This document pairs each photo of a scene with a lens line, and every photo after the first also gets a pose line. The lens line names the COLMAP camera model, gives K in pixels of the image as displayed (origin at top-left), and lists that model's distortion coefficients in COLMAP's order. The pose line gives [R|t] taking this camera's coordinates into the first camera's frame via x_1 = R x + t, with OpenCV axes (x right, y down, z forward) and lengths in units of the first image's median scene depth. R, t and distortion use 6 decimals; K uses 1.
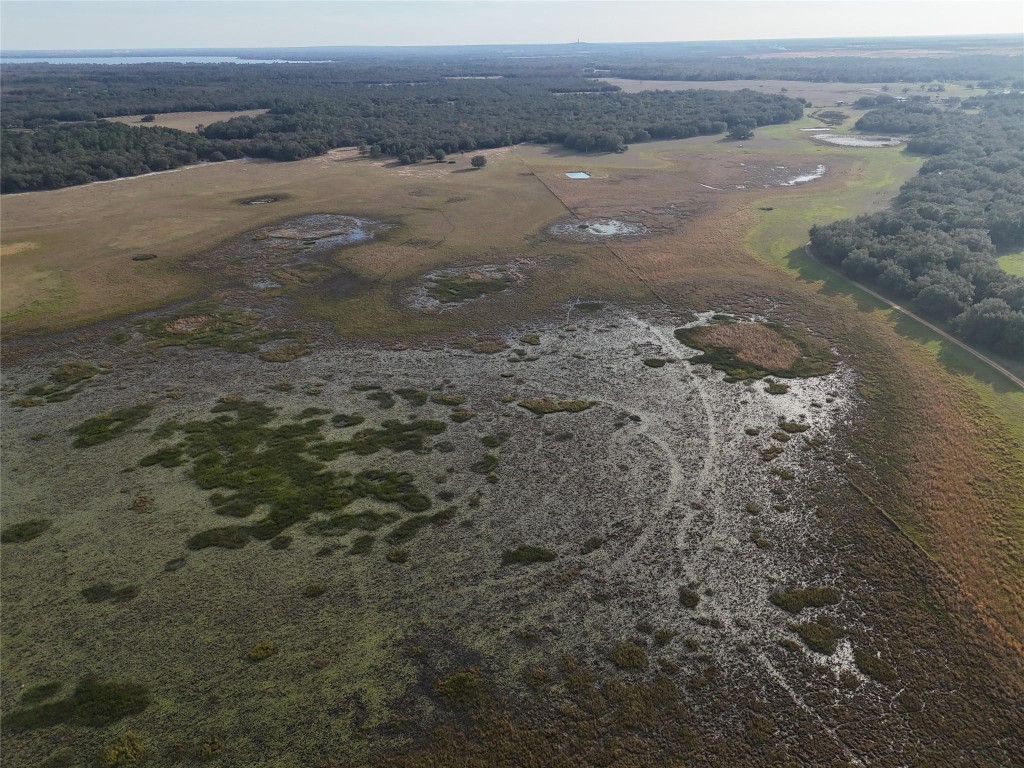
lens RADIAL K [[750.4, 0, 512.0], [0, 750.4, 384.0], [0, 0, 1]] dist [0.076896, -0.070607]
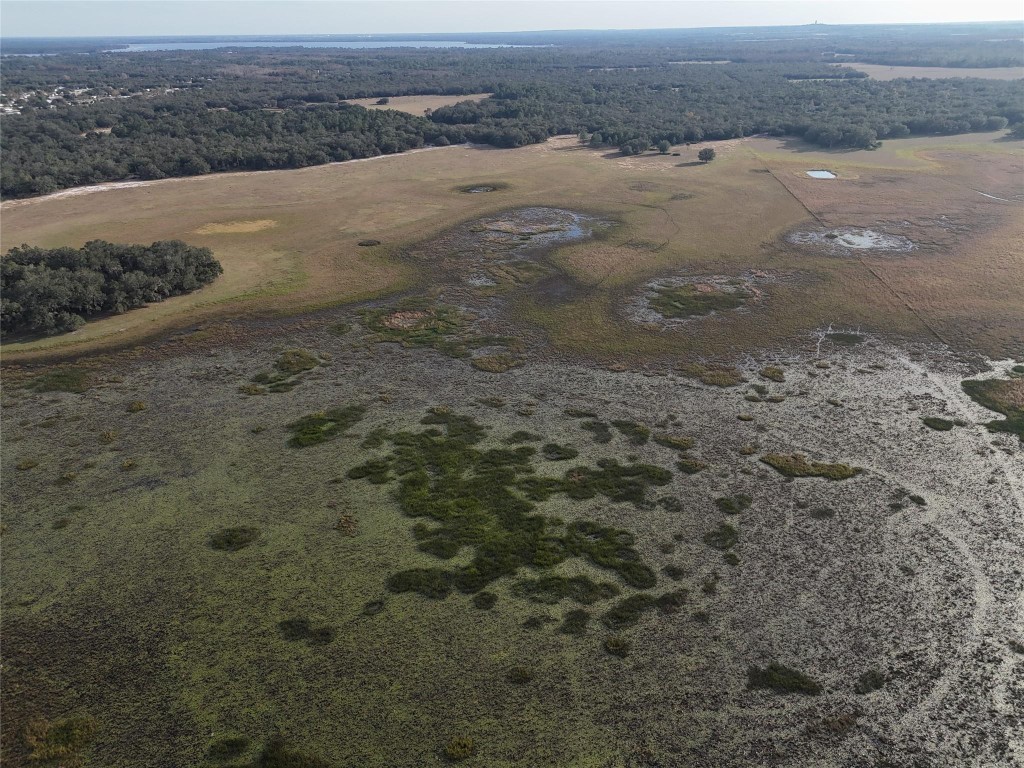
lens RADIAL K [[750.4, 0, 512.0], [0, 750.4, 384.0], [0, 0, 1]] dist [0.076896, -0.070607]
pose [[0.965625, 0.111040, -0.235030, -0.077156], [-0.106838, 0.993806, 0.030578, -0.057457], [0.236970, -0.004417, 0.971507, 0.124647]]
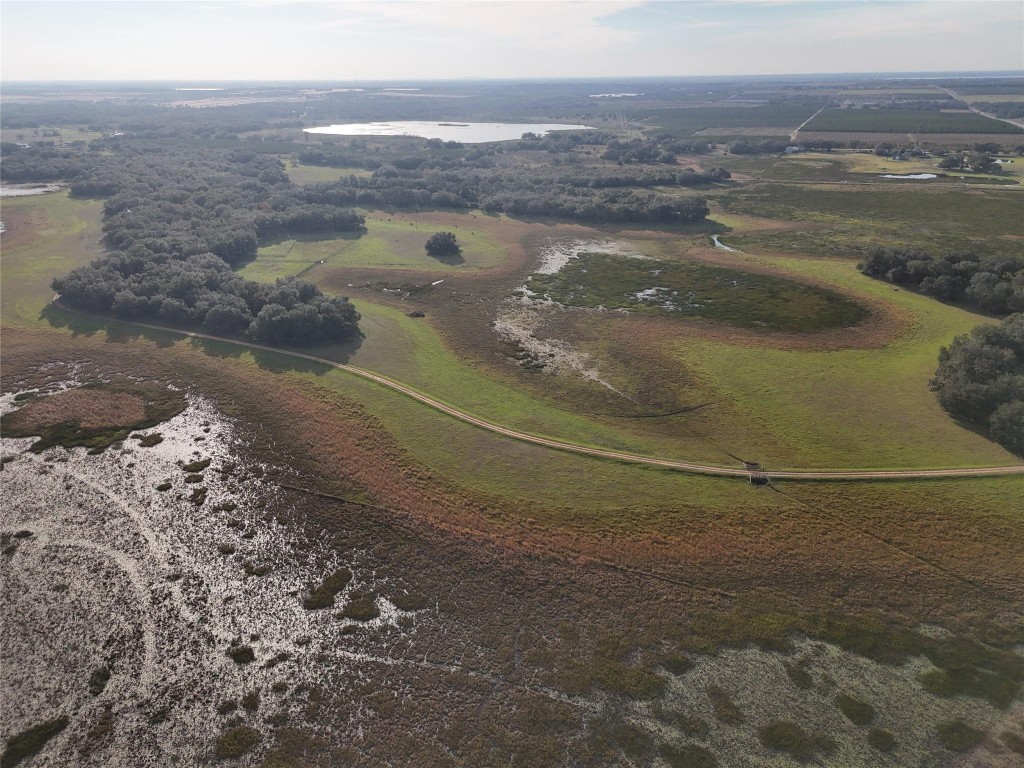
lens RADIAL K [[750.4, 0, 512.0], [0, 750.4, 384.0], [0, 0, 1]] dist [0.076896, -0.070607]
pose [[0.520564, -0.313844, 0.794050, -0.176634], [0.353677, 0.925717, 0.134021, -0.030517], [-0.777127, 0.211070, 0.592894, 0.065233]]
